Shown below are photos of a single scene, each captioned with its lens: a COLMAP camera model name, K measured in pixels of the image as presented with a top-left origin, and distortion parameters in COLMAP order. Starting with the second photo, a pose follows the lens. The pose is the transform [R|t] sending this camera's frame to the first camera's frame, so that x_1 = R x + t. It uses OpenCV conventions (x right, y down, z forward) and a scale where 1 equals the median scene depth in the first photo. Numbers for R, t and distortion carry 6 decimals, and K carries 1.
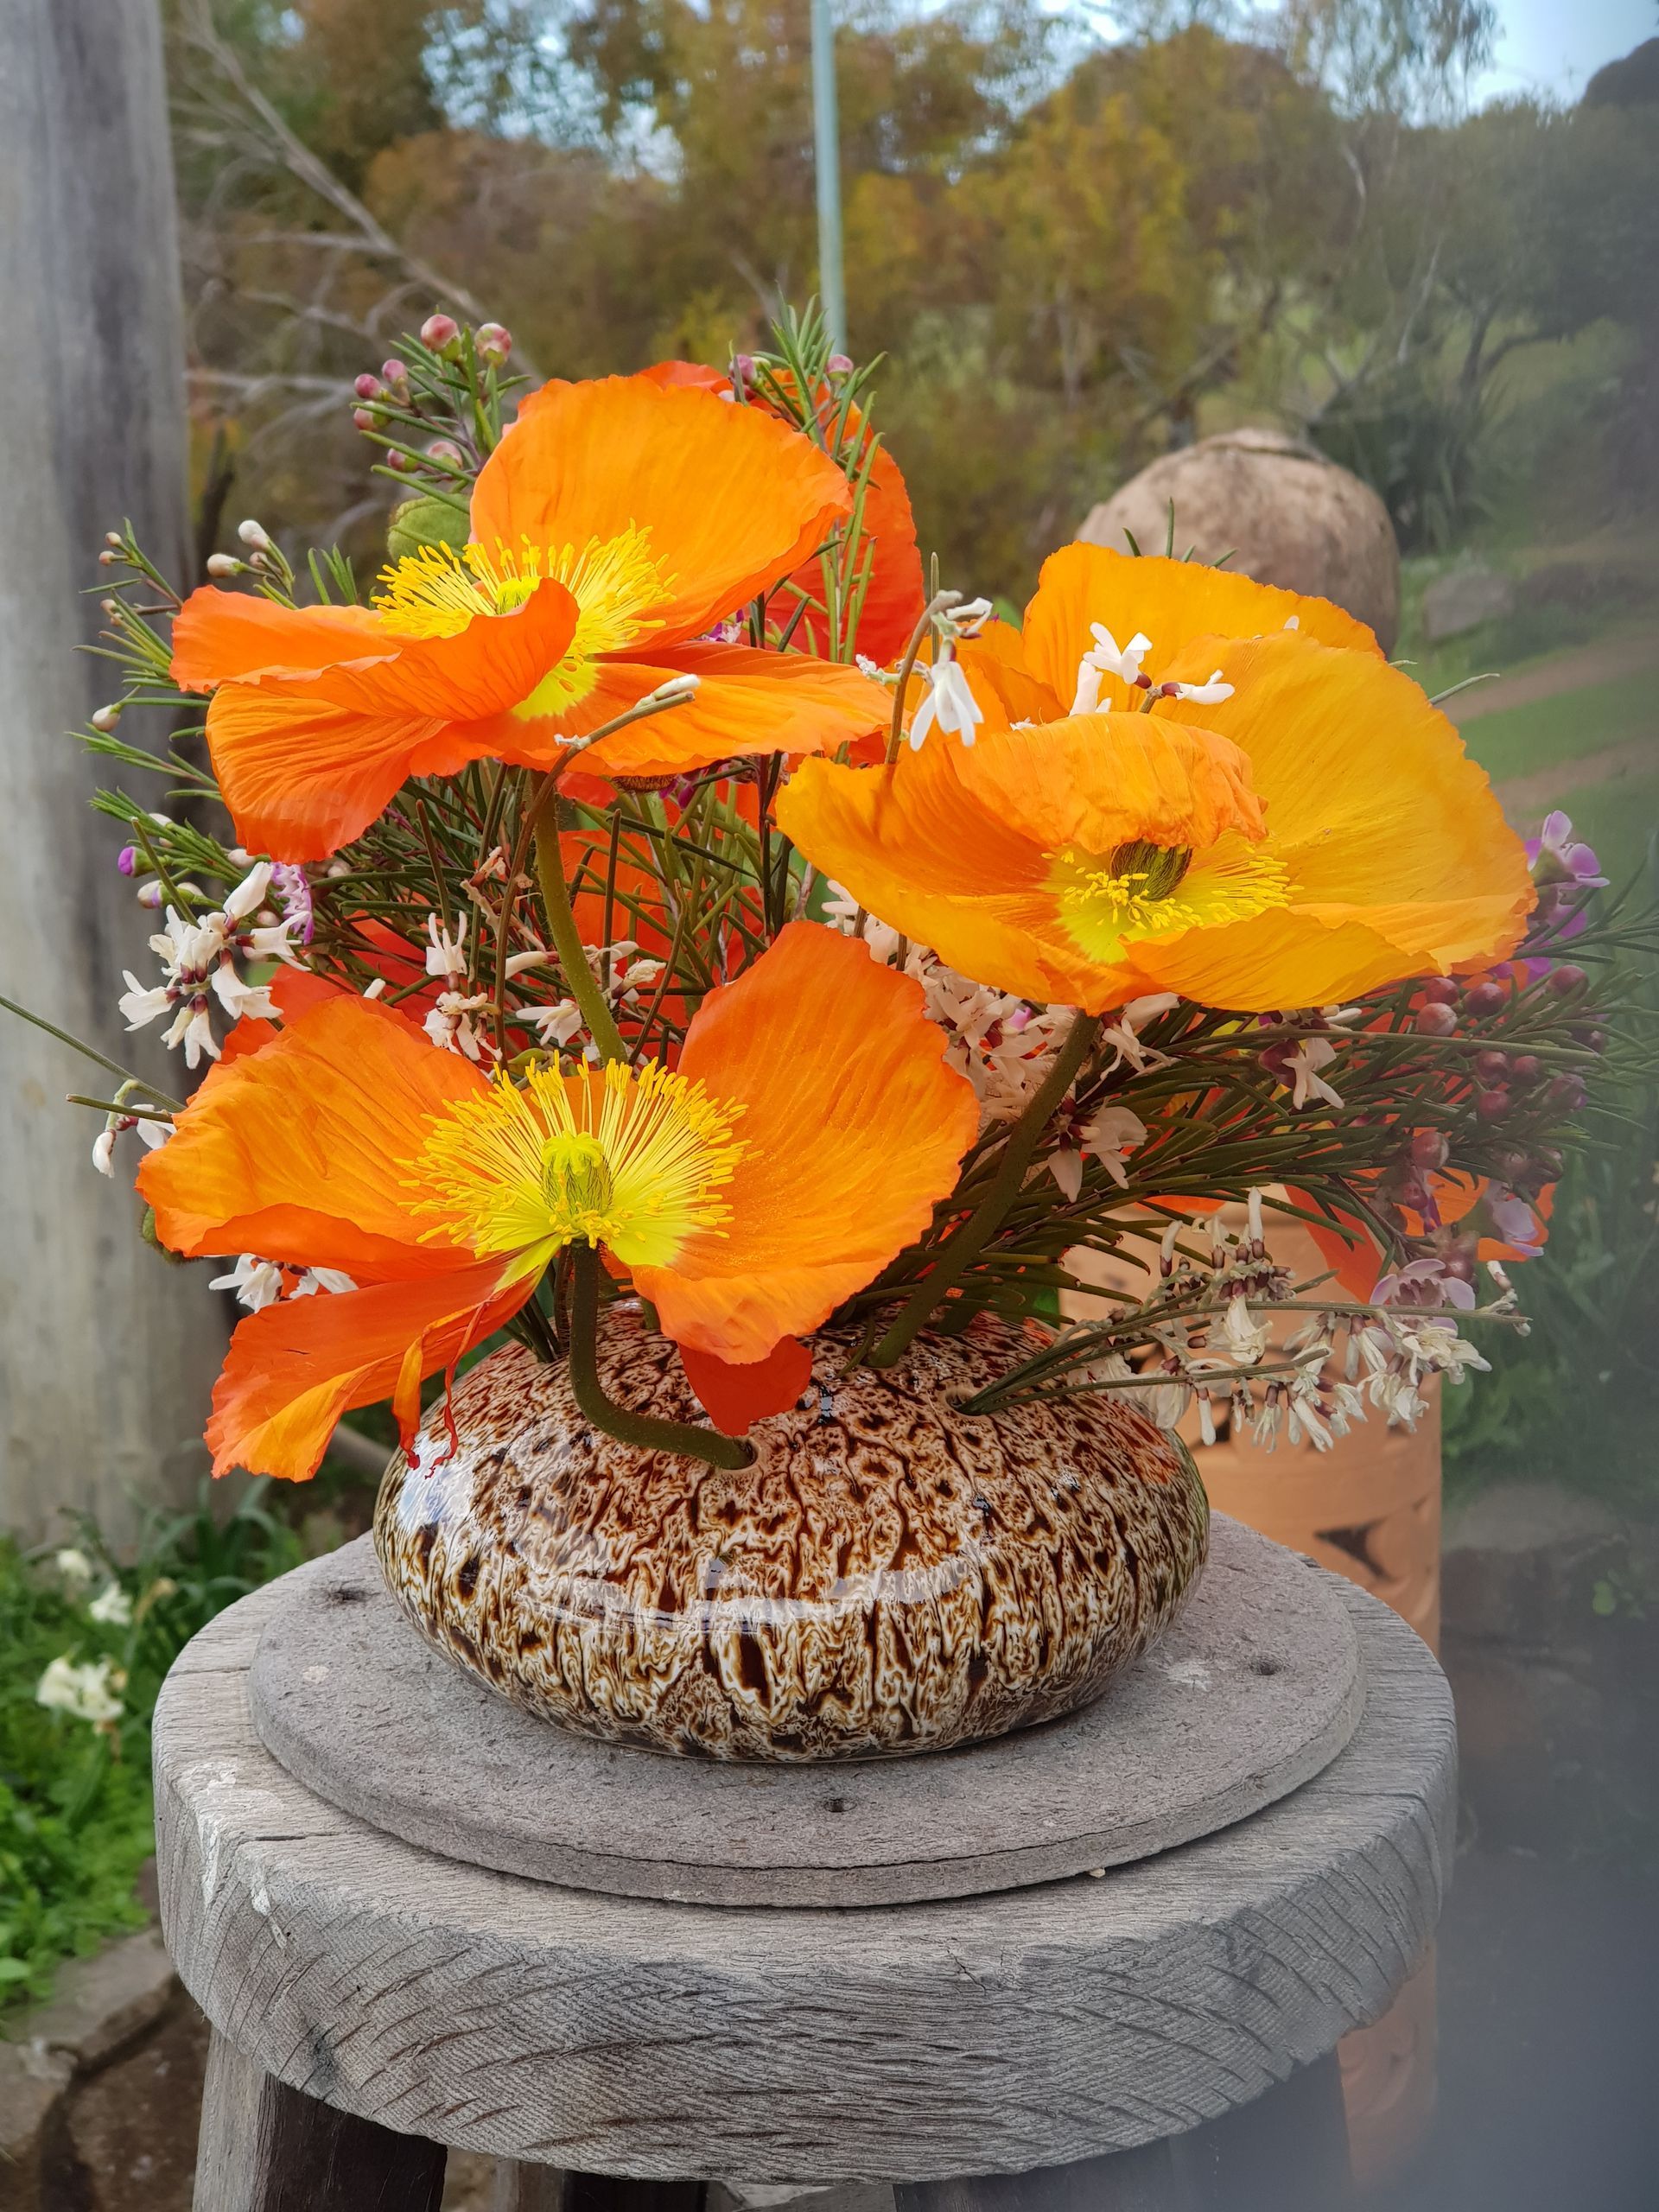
lens RADIAL K [[3431.3, 0, 844.3], [0, 3431.3, 1107.0], [0, 0, 1]] dist [0.090619, 0.105766]
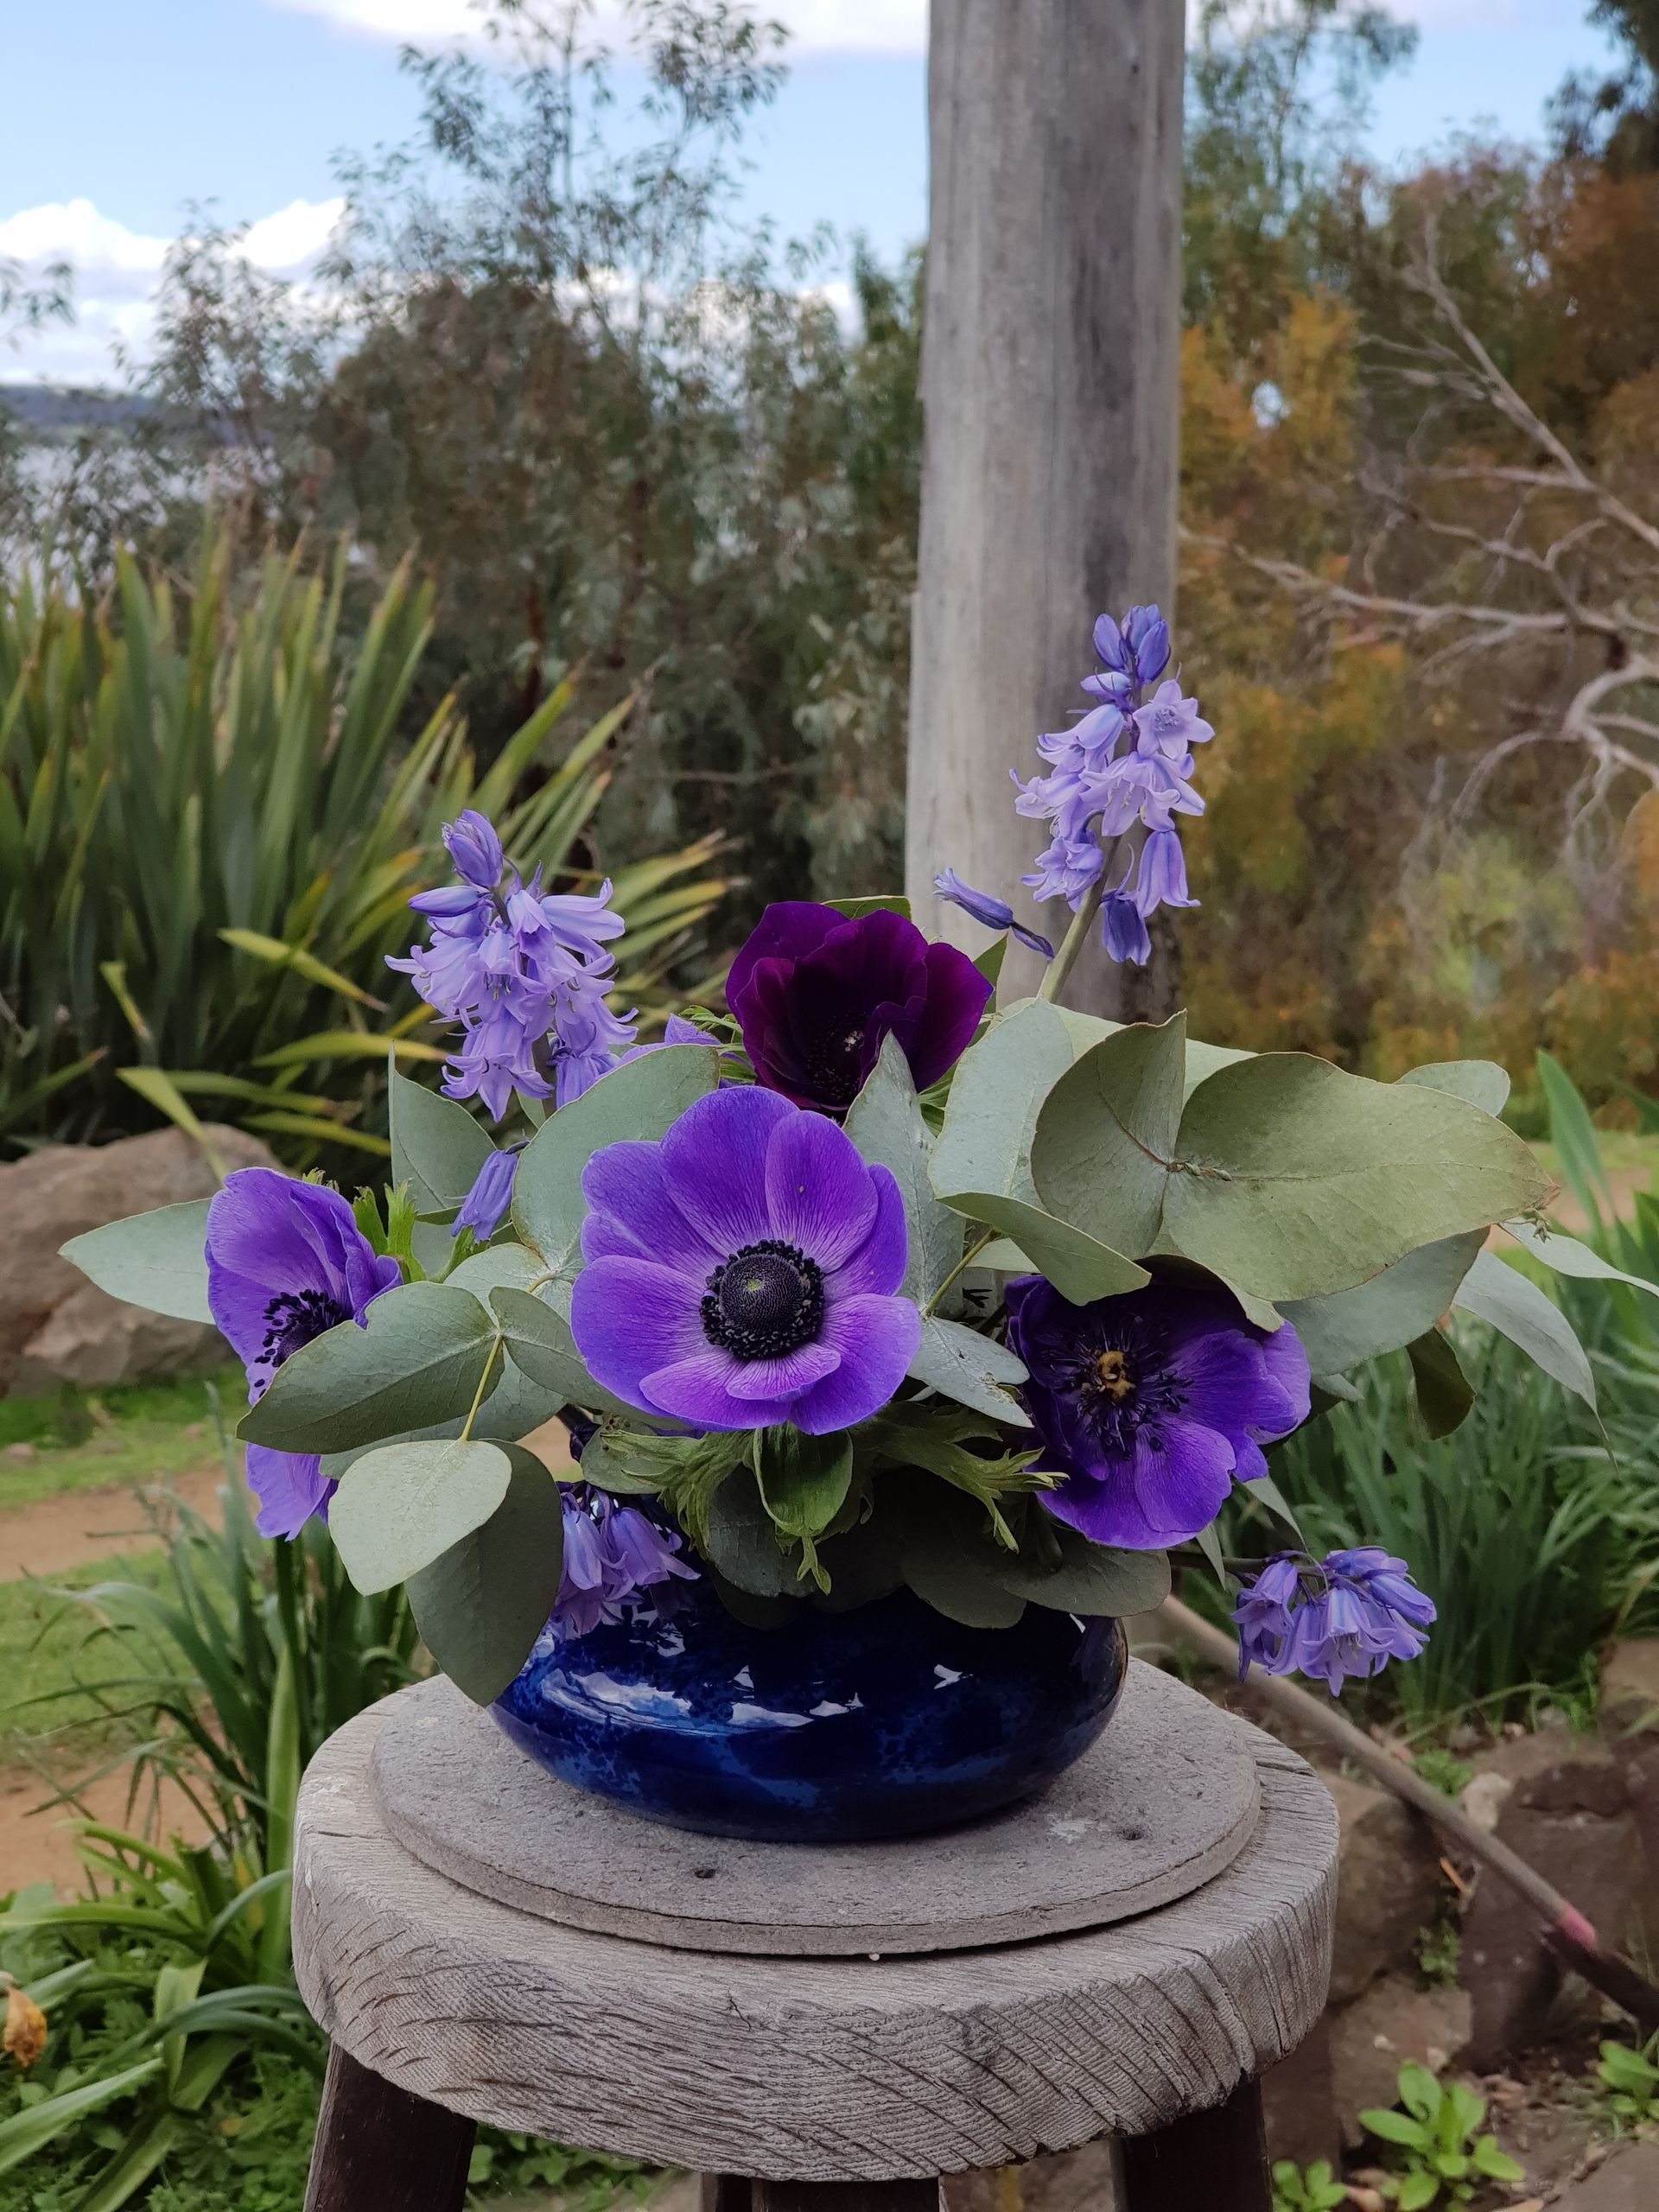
lens RADIAL K [[3431.3, 0, 844.3], [0, 3431.3, 1107.0], [0, 0, 1]] dist [0.090619, 0.105766]
pose [[0.940359, 0.088413, -0.328493, 0.458513], [-0.108614, 0.993126, -0.043627, -0.030409], [0.322378, 0.076704, 0.943498, -0.220735]]
